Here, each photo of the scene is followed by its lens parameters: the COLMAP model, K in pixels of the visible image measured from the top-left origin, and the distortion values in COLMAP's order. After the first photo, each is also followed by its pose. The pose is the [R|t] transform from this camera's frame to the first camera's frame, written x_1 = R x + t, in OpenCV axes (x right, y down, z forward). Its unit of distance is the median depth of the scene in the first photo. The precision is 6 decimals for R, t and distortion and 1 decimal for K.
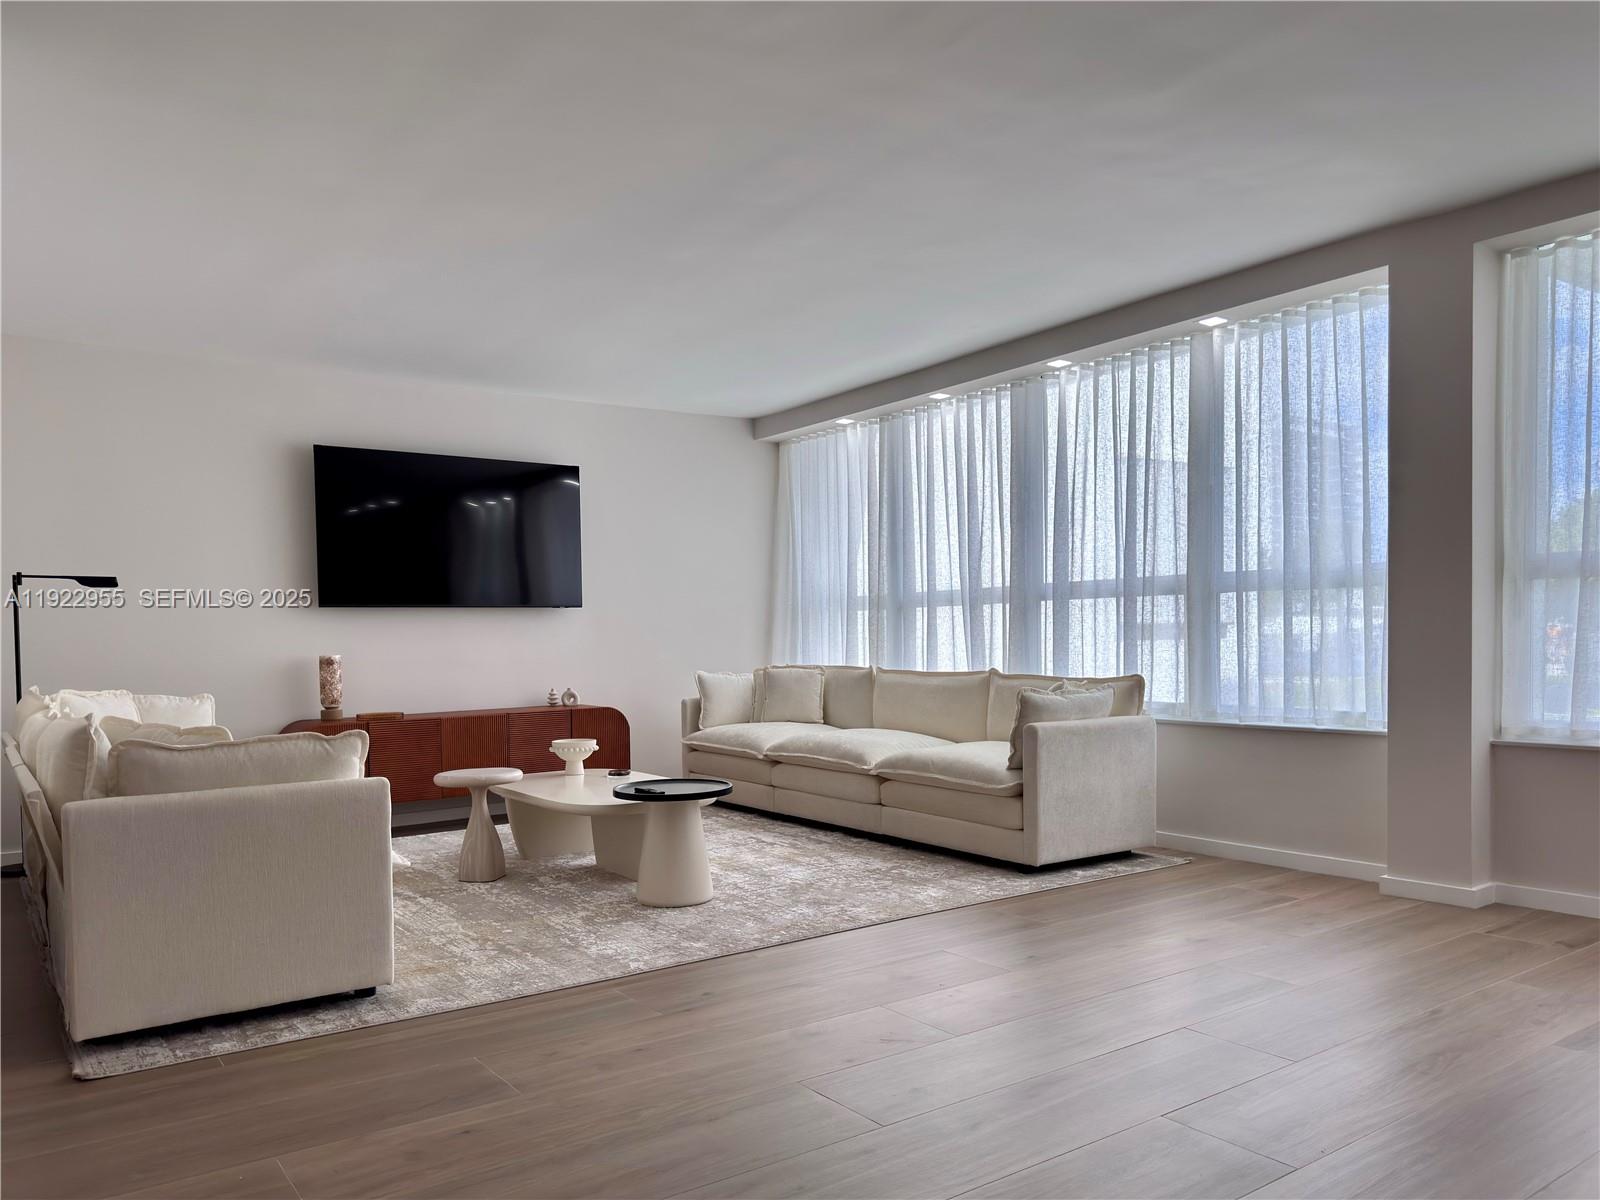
lens RADIAL K [[1127.7, 0, 787.7], [0, 1127.7, 638.0], [0, 0, 1]] dist [0.048493, -0.052162]
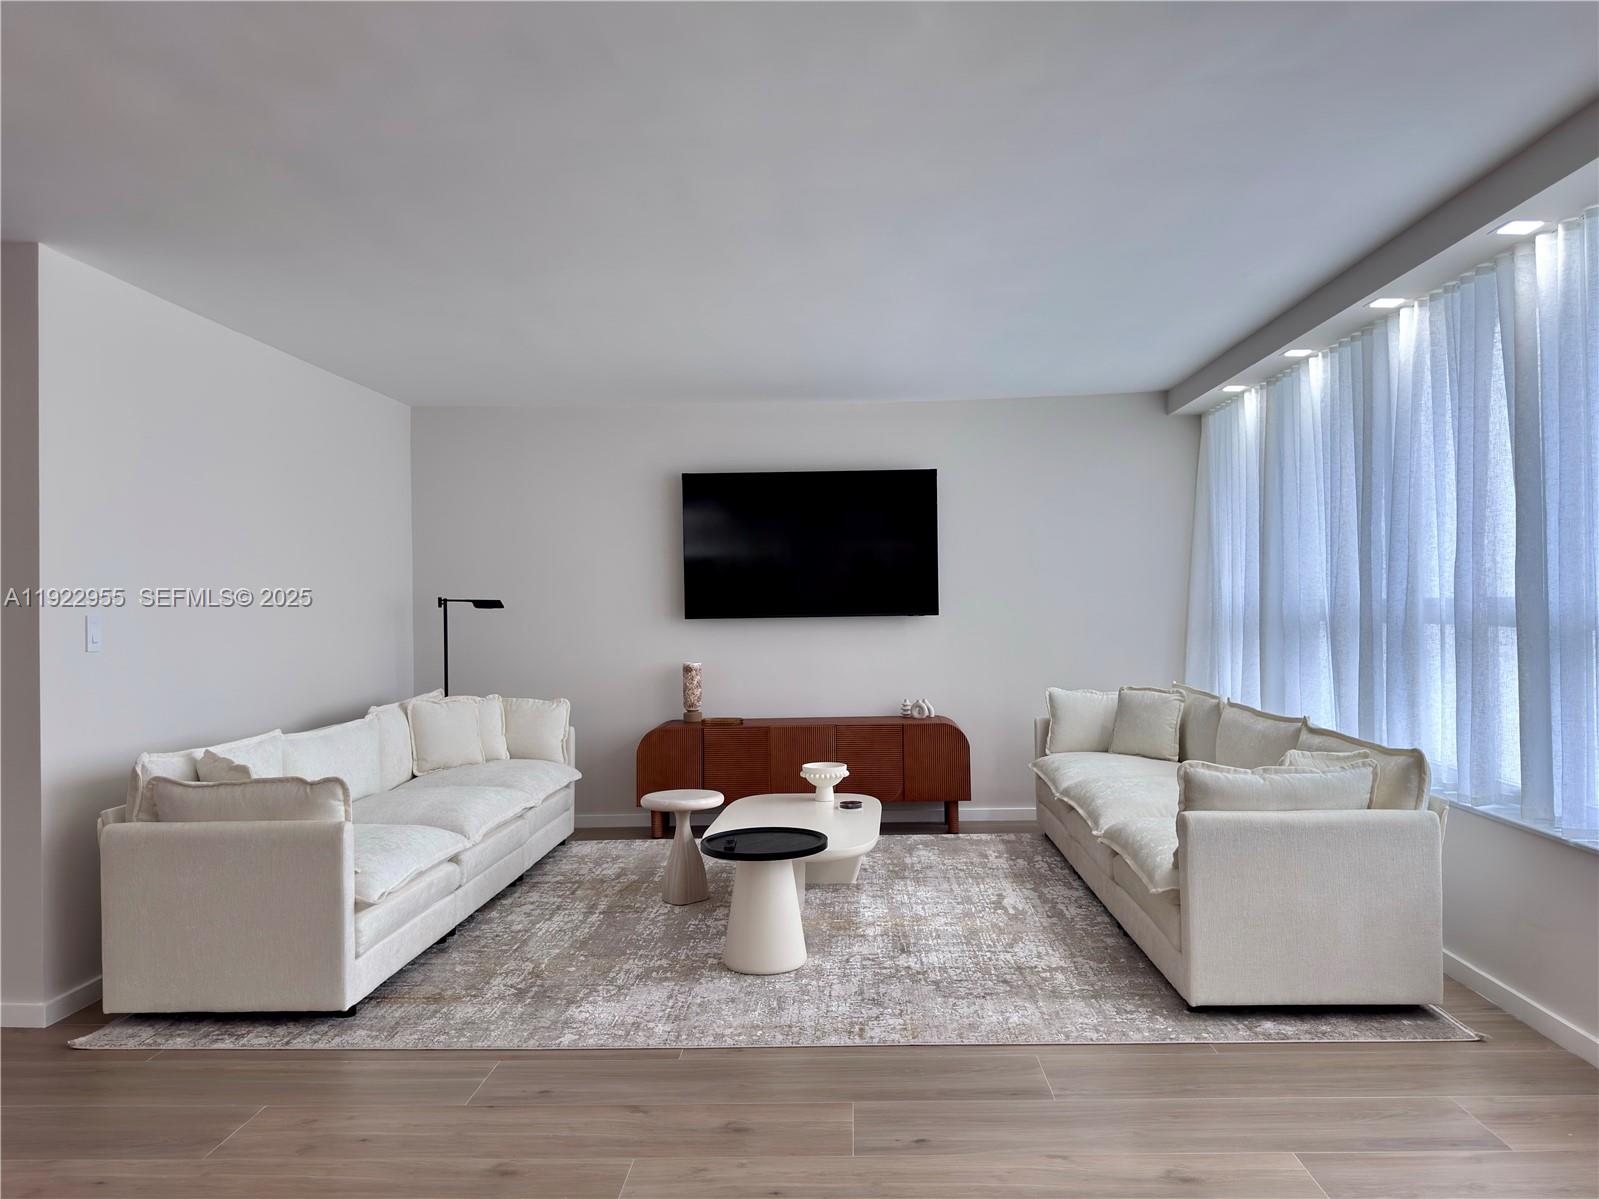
lens RADIAL K [[1127.0, 0, 722.4], [0, 1127.0, 595.6], [0, 0, 1]] dist [0.048493, -0.052162]
pose [[0.812270, -0.007268, -0.583236, 0.375727], [0.000689, 0.999934, -0.011501, -0.054246], [0.583281, 0.008940, 0.812221, 0.199131]]
